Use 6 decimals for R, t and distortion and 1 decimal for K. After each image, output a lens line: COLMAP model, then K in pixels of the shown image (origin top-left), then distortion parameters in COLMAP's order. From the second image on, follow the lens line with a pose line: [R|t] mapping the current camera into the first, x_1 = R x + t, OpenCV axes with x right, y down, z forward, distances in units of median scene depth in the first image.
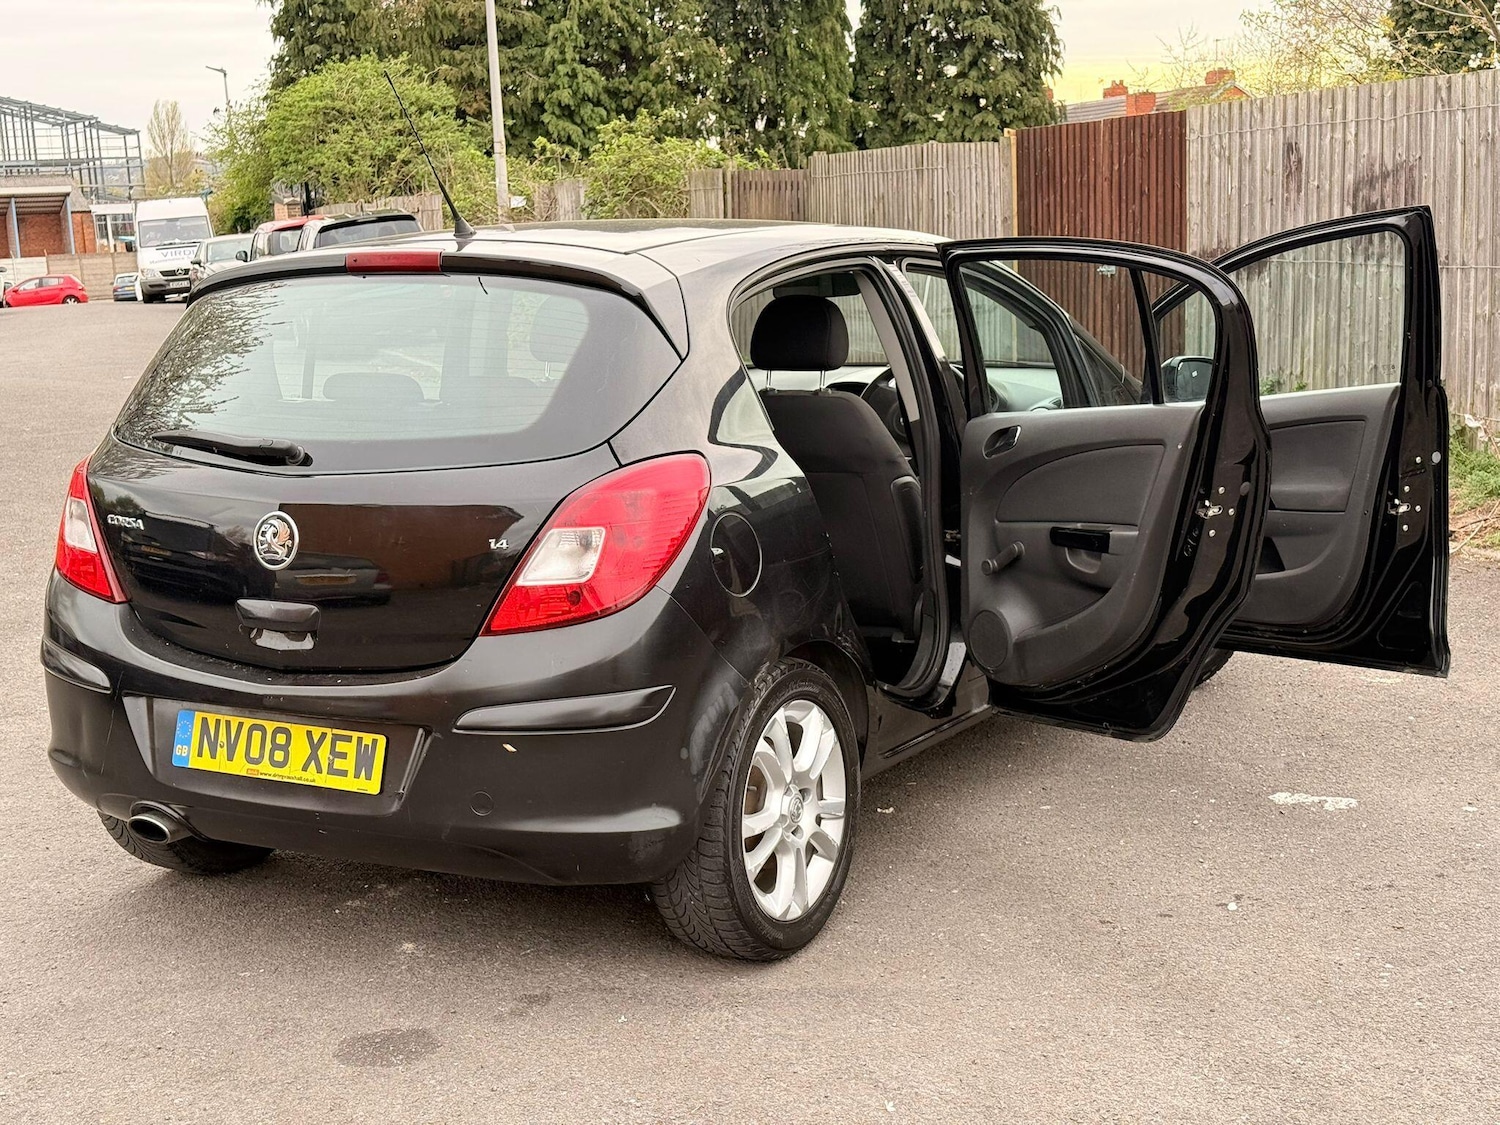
lens RADIAL K [[2103.7, 0, 750.0], [0, 2103.7, 562.5], [0, 0, 1]] dist [0.206850, -0.389797]
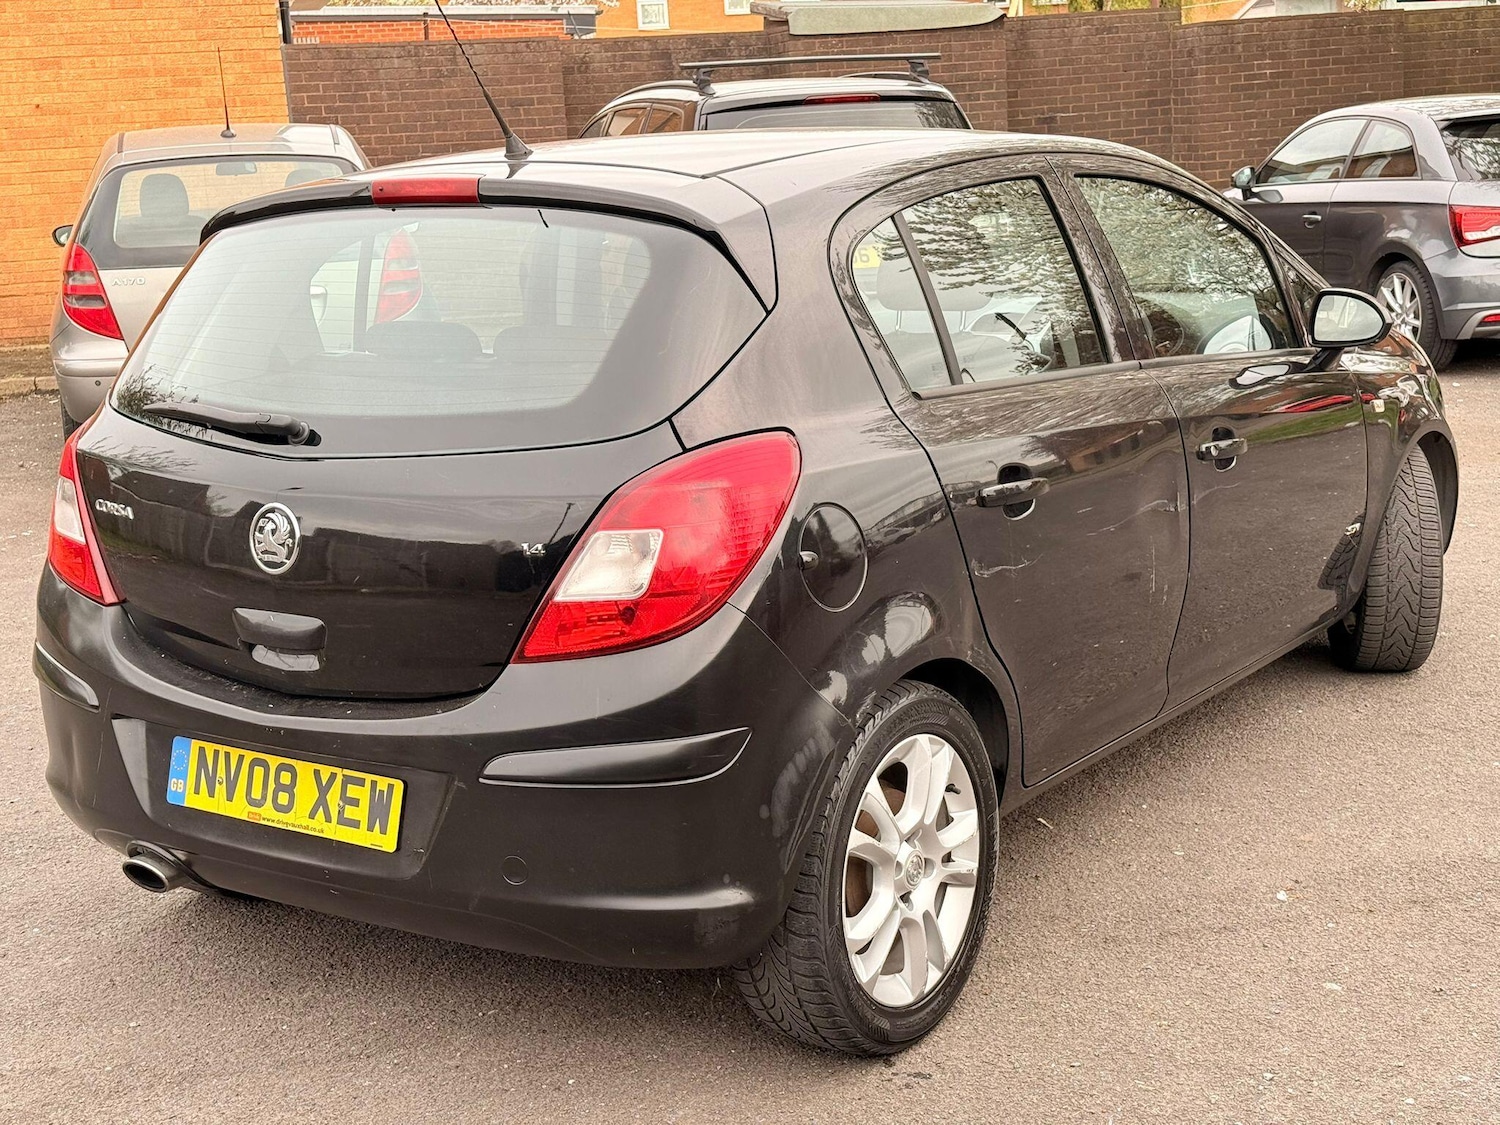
lens RADIAL K [[2103.7, 0, 750.0], [0, 2103.7, 562.5], [0, 0, 1]] dist [0.206850, -0.389797]
pose [[0.995691, 0.001724, -0.092722, 0.034256], [0.002689, 0.998870, 0.047449, -0.038101], [0.092699, -0.047494, 0.994561, 0.194202]]
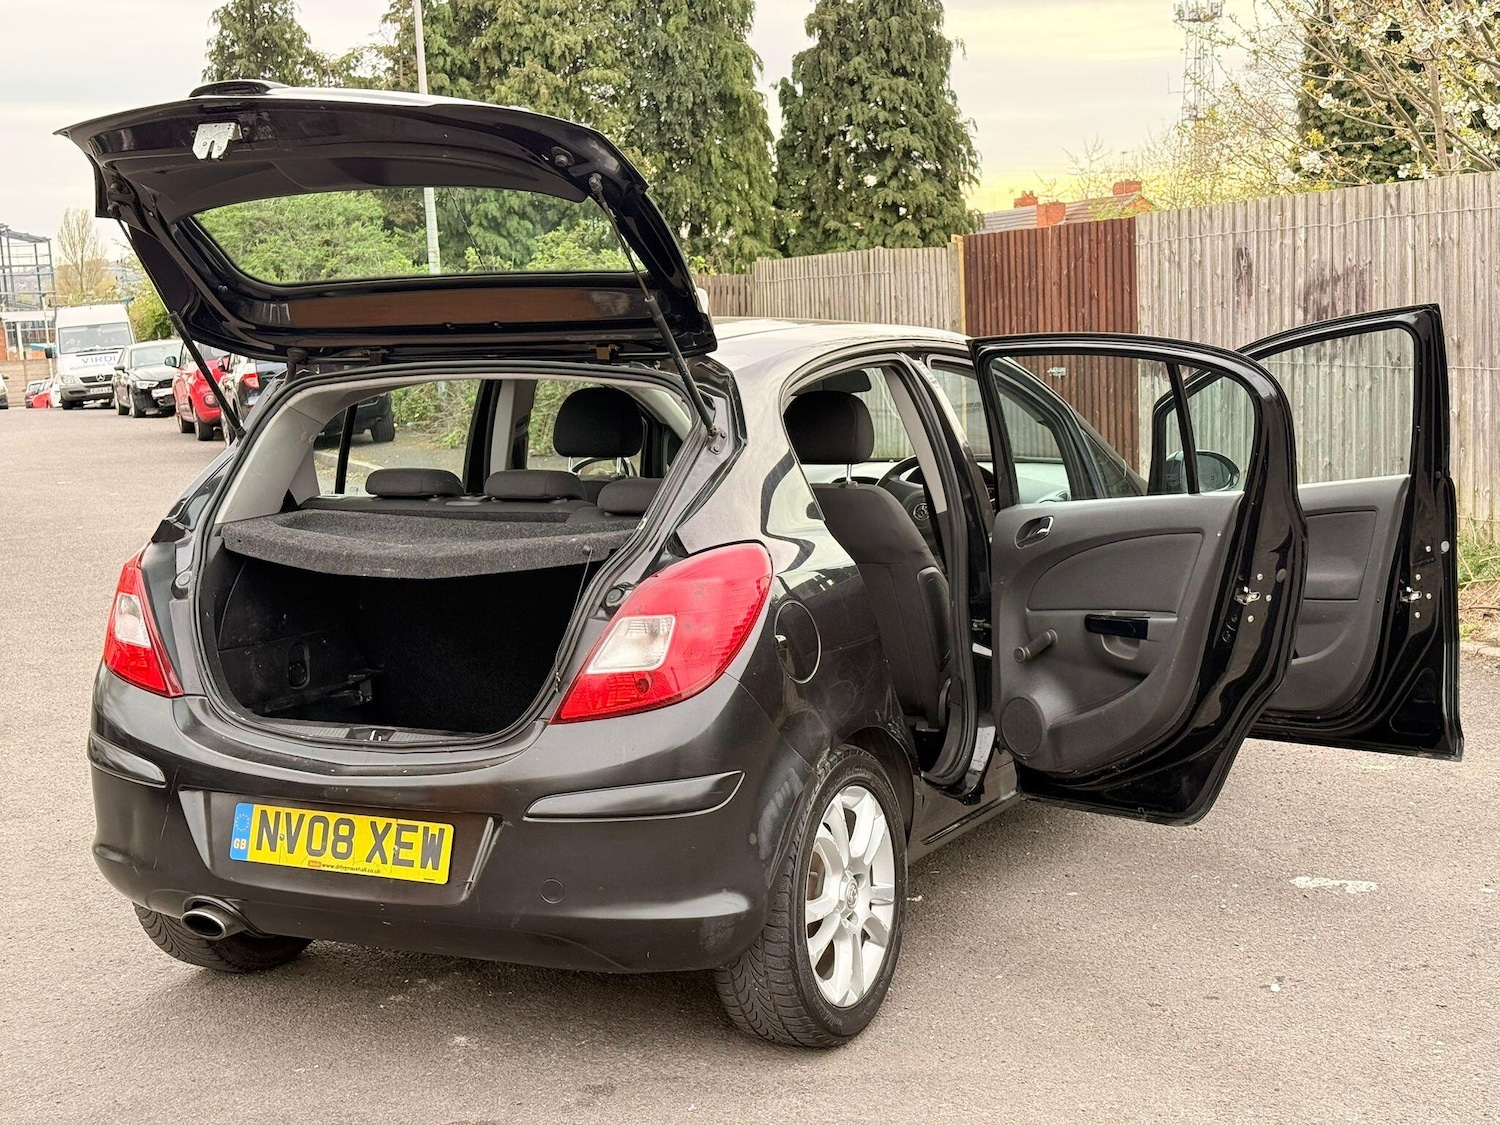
lens RADIAL K [[2103.7, 0, 750.0], [0, 2103.7, 562.5], [0, 0, 1]] dist [0.206850, -0.389797]
pose [[0.999076, -0.006599, 0.042464, -0.068894], [0.008670, 0.998772, -0.048783, 0.007109], [-0.042090, 0.049106, 0.997906, -0.014766]]
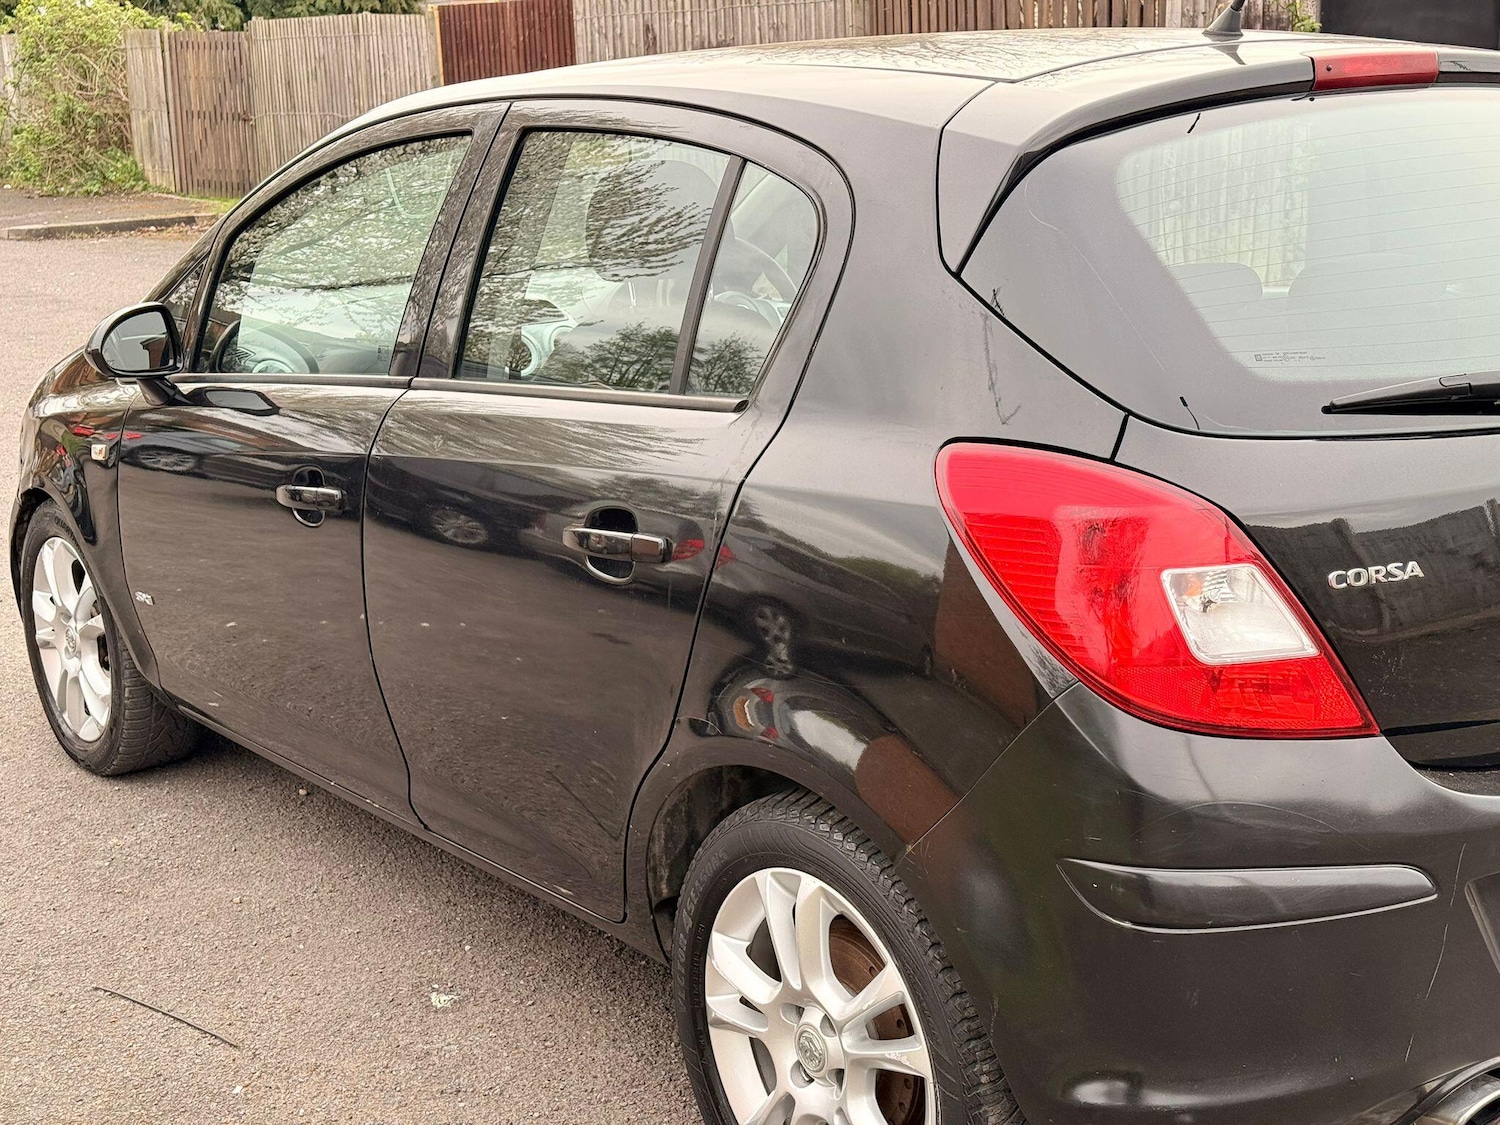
lens RADIAL K [[2103.7, 0, 750.0], [0, 2103.7, 562.5], [0, 0, 1]] dist [0.206850, -0.389797]
pose [[0.394740, -0.195300, 0.897796, -0.839361], [0.177631, 0.974934, 0.133979, -0.121895], [-0.901458, 0.106590, 0.419537, 0.942418]]
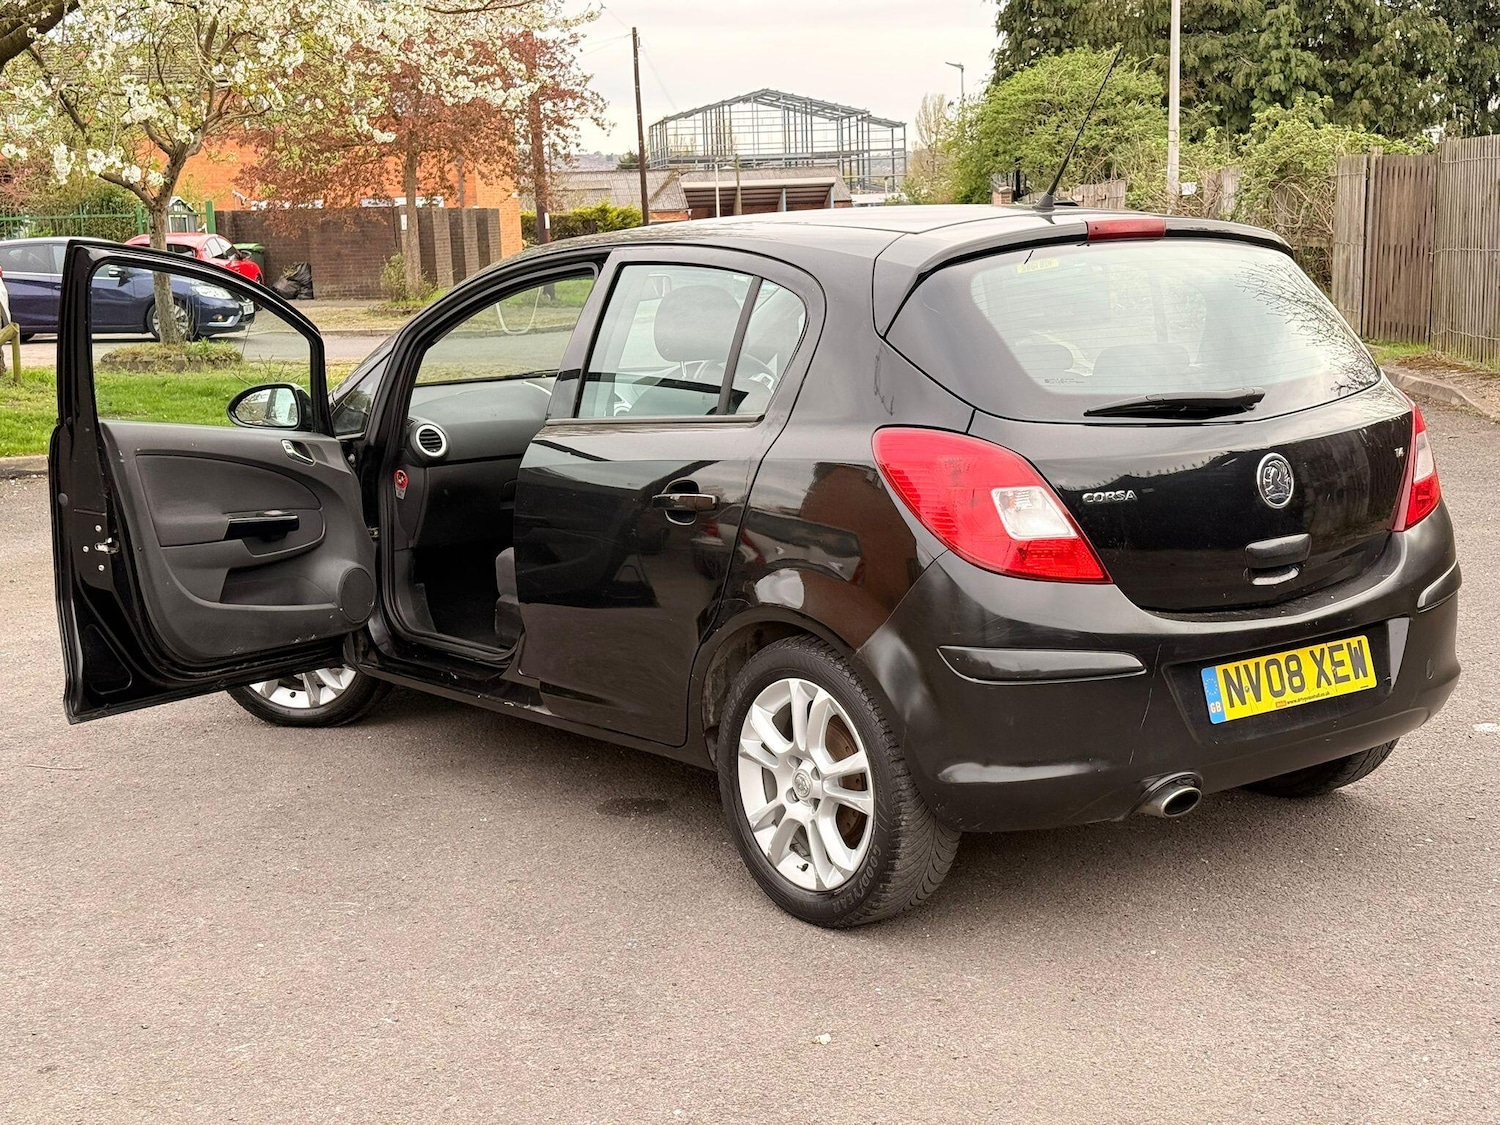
lens RADIAL K [[2103.7, 0, 750.0], [0, 2103.7, 562.5], [0, 0, 1]] dist [0.206850, -0.389797]
pose [[0.380972, -0.123737, 0.916269, -1.258713], [0.175876, 0.982608, 0.059569, -0.077011], [-0.907705, 0.138456, 0.396109, 0.794348]]
